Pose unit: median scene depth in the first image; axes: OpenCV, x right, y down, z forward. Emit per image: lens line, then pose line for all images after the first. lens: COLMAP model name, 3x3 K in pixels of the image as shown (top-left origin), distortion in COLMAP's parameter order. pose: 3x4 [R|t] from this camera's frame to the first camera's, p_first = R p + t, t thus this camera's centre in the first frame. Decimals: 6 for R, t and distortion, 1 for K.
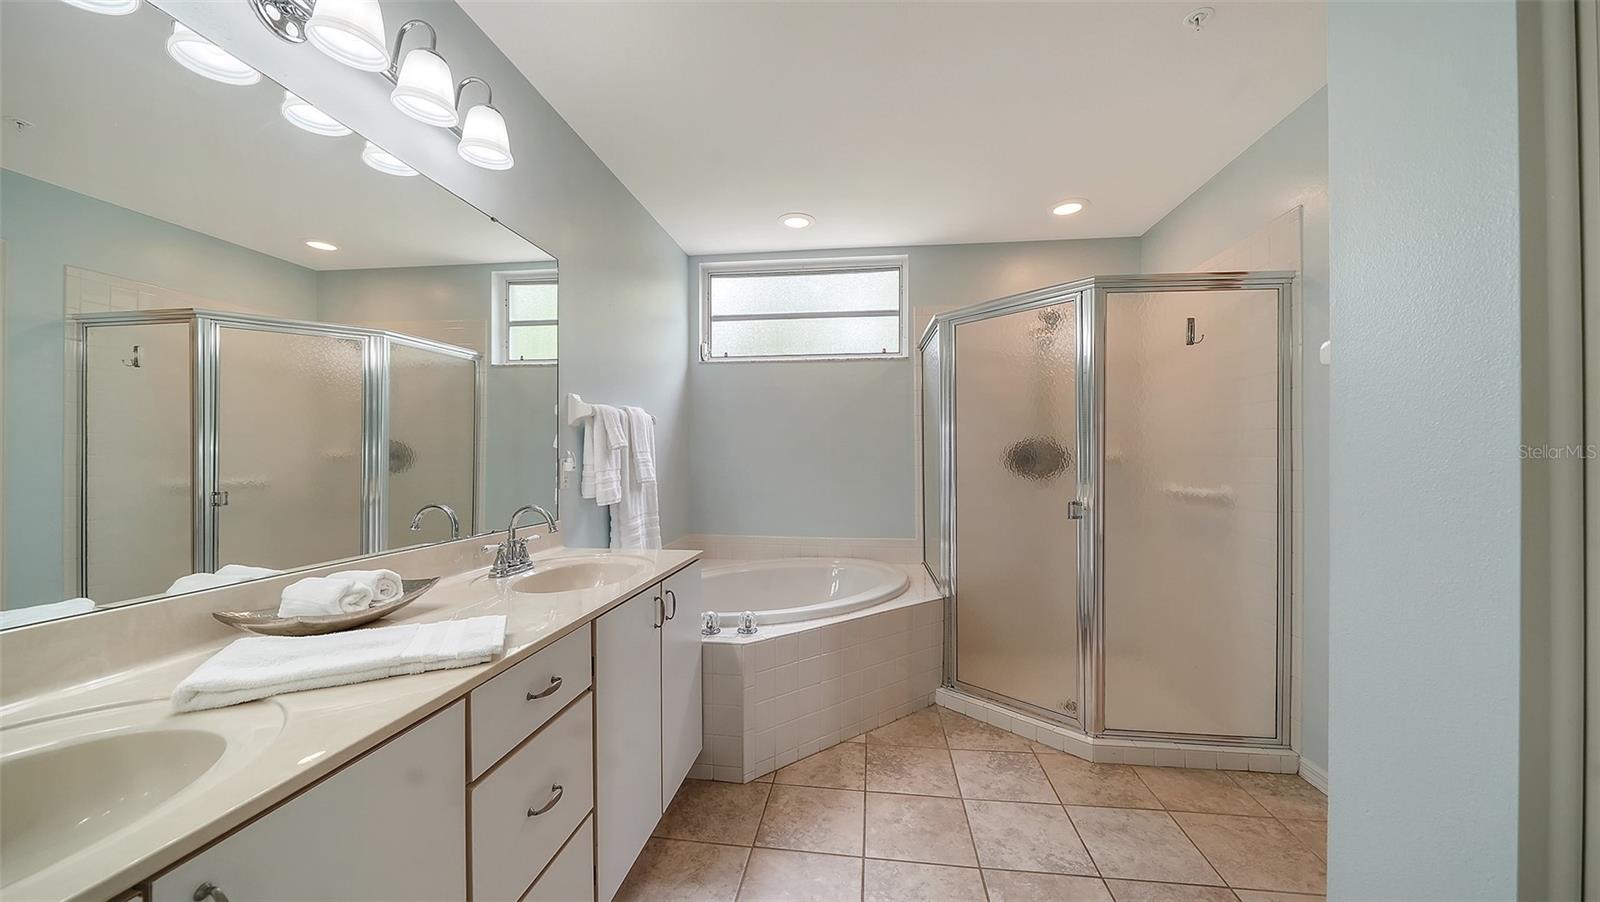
lens RADIAL K [[559.8, 0, 800.0], [0, 559.8, 451.0], [0, 0, 1]] dist [0.000184, -0.000012]
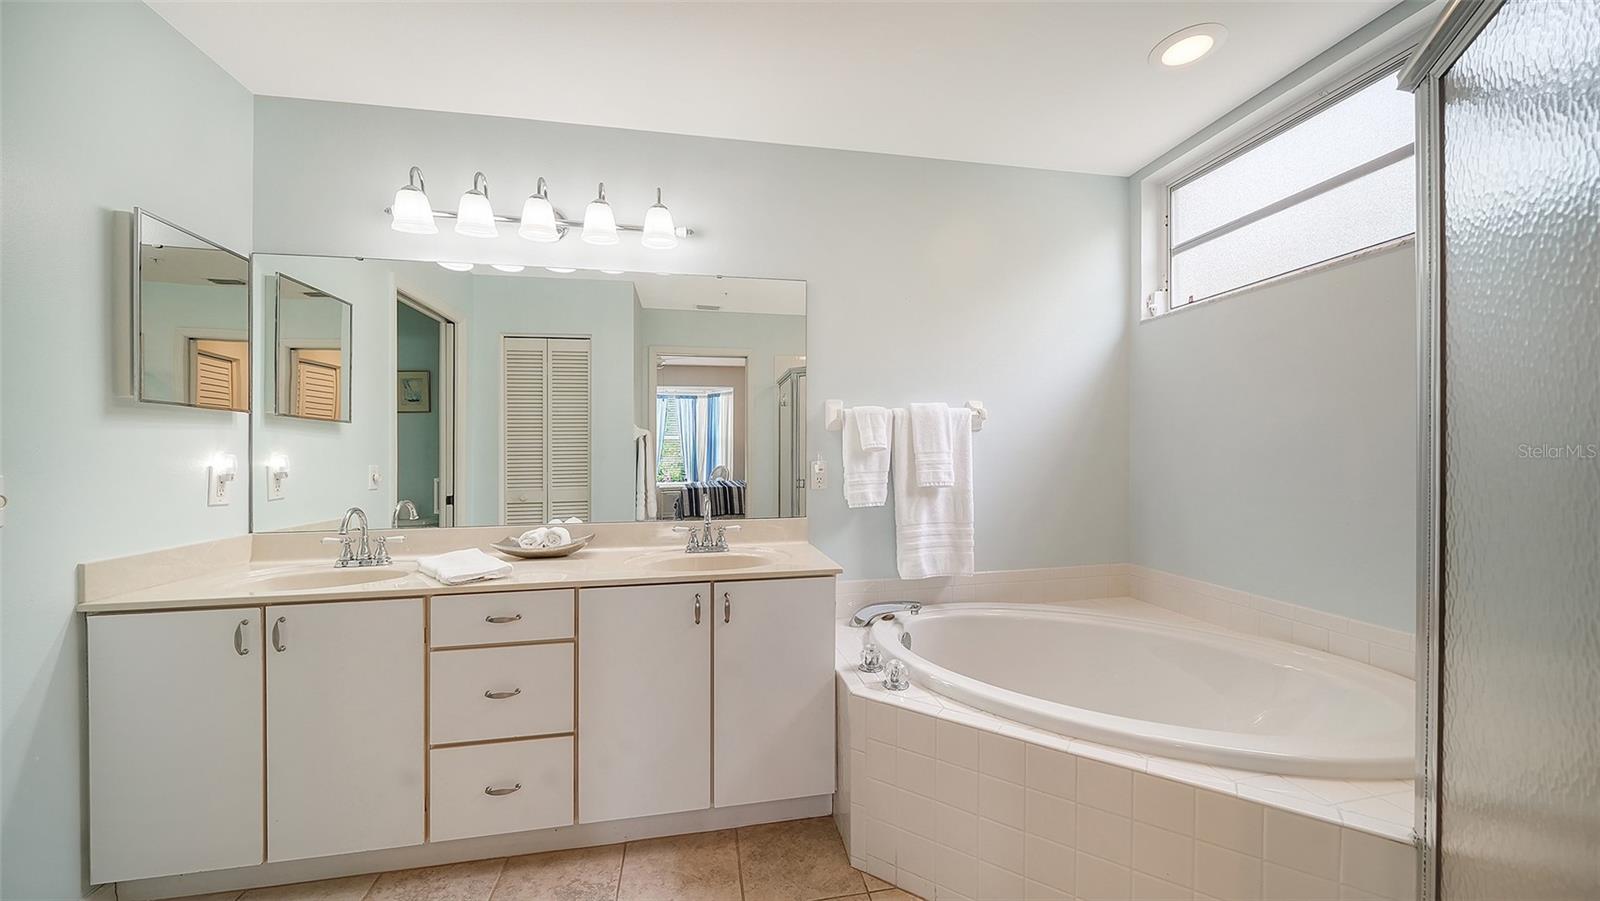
lens RADIAL K [[558.3, 0, 800.0], [0, 558.3, 450.5], [0, 0, 1]] dist [0.001576, -0.003074]
pose [[0.317141, -0.006574, -0.948356, 0.549894], [0.016197, 0.999868, -0.001515, -0.004359], [0.948240, -0.014880, 0.317205, 0.583318]]
